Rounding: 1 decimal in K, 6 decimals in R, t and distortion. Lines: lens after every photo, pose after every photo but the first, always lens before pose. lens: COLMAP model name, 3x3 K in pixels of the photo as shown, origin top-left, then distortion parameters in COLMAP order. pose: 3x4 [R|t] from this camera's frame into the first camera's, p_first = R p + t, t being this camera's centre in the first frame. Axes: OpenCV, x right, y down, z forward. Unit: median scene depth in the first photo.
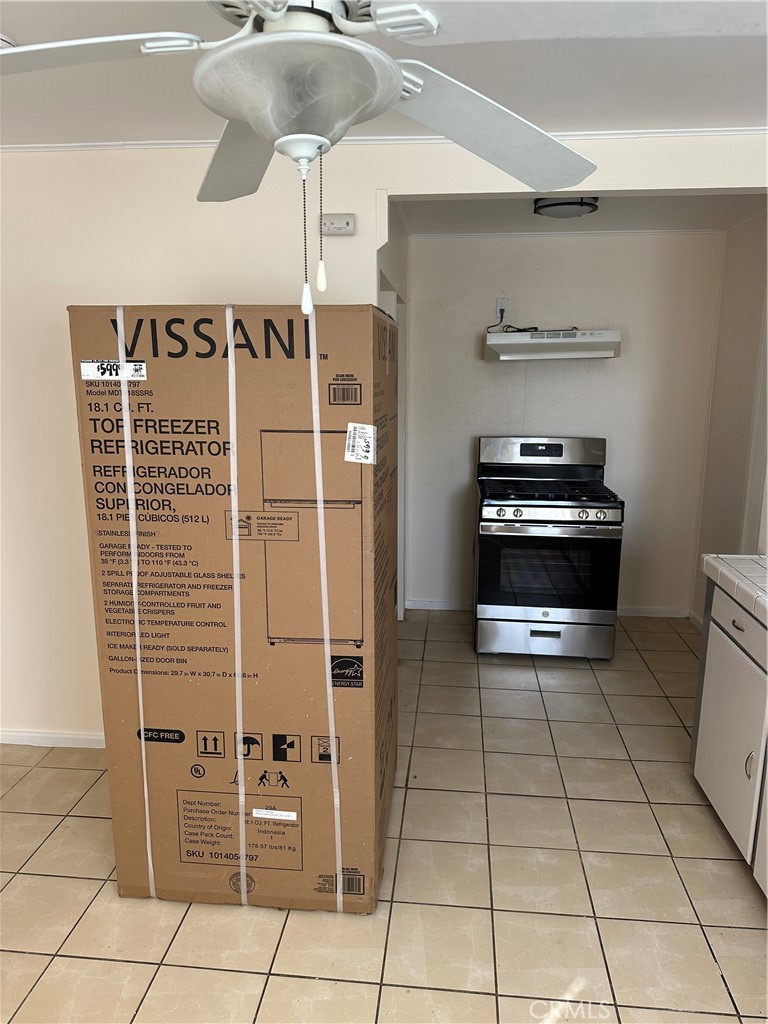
lens RADIAL K [[717.4, 0, 385.4], [0, 717.4, 514.9], [0, 0, 1]] dist [0.041821, -0.055285]
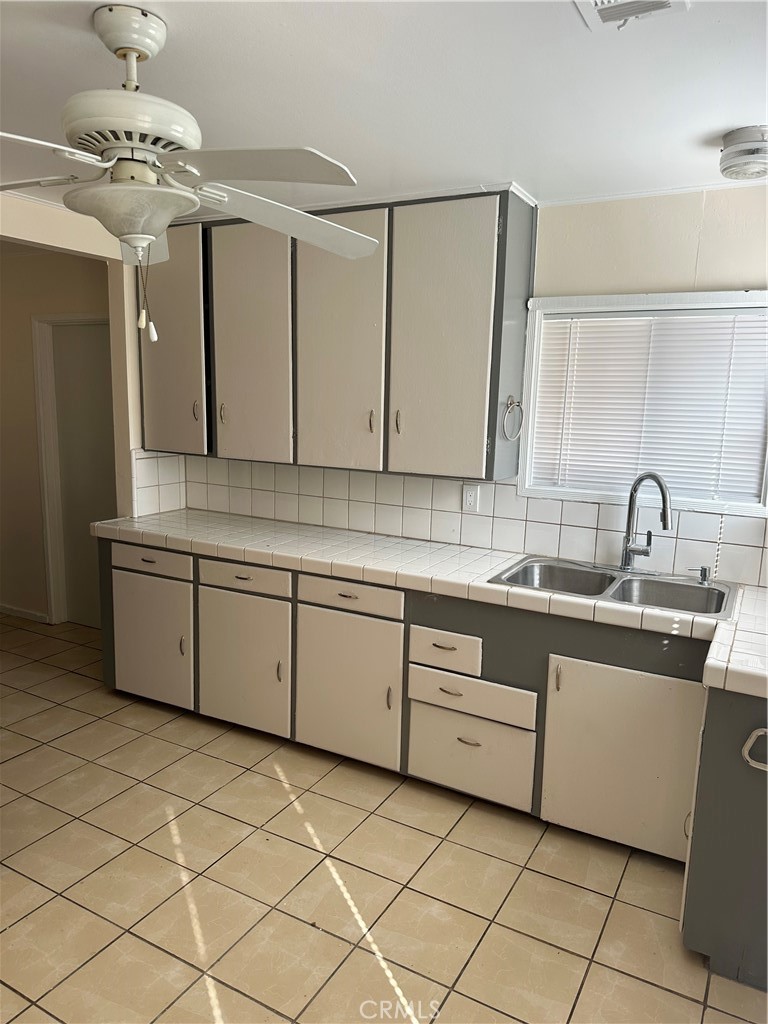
lens RADIAL K [[717.4, 0, 386.1], [0, 717.4, 512.7], [0, 0, 1]] dist [0.041821, -0.055285]
pose [[0.402134, -0.141869, 0.904523, -0.587581], [0.161464, 0.983427, 0.082461, 0.016422], [-0.901231, 0.112888, 0.418376, -0.038841]]
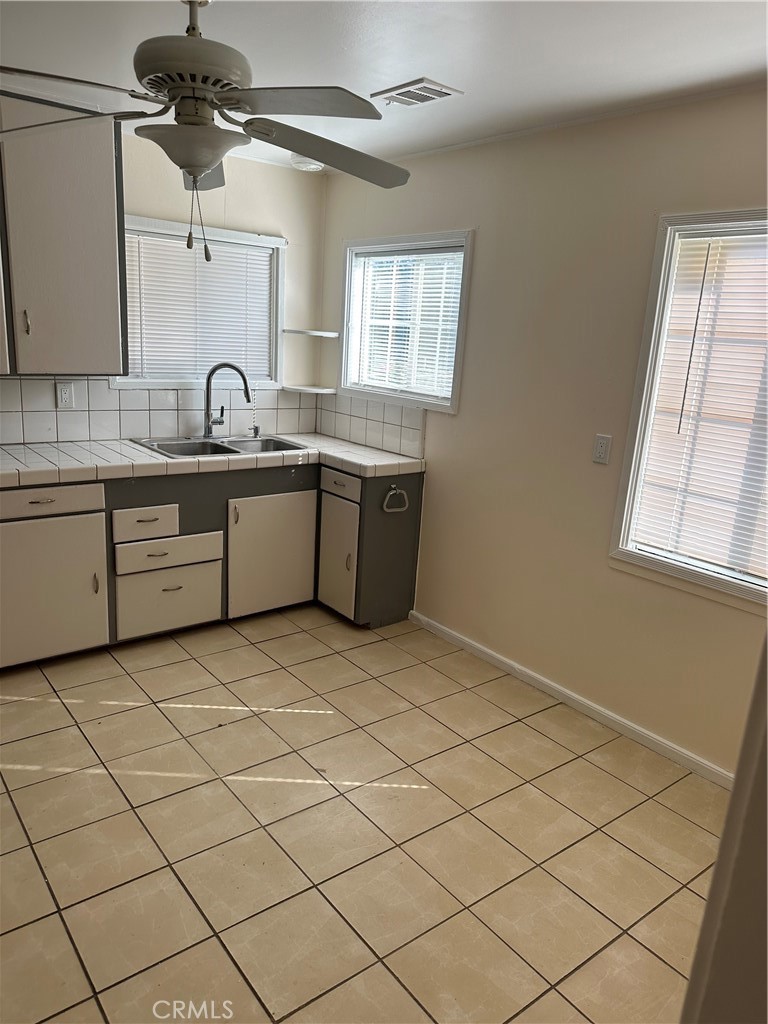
lens RADIAL K [[717.4, 0, 386.9], [0, 717.4, 515.0], [0, 0, 1]] dist [0.041821, -0.055285]
pose [[-0.693906, -0.229973, 0.682354, -0.783205], [0.077446, 0.918294, 0.388249, -0.160169], [-0.715889, 0.322254, -0.619399, 0.858618]]
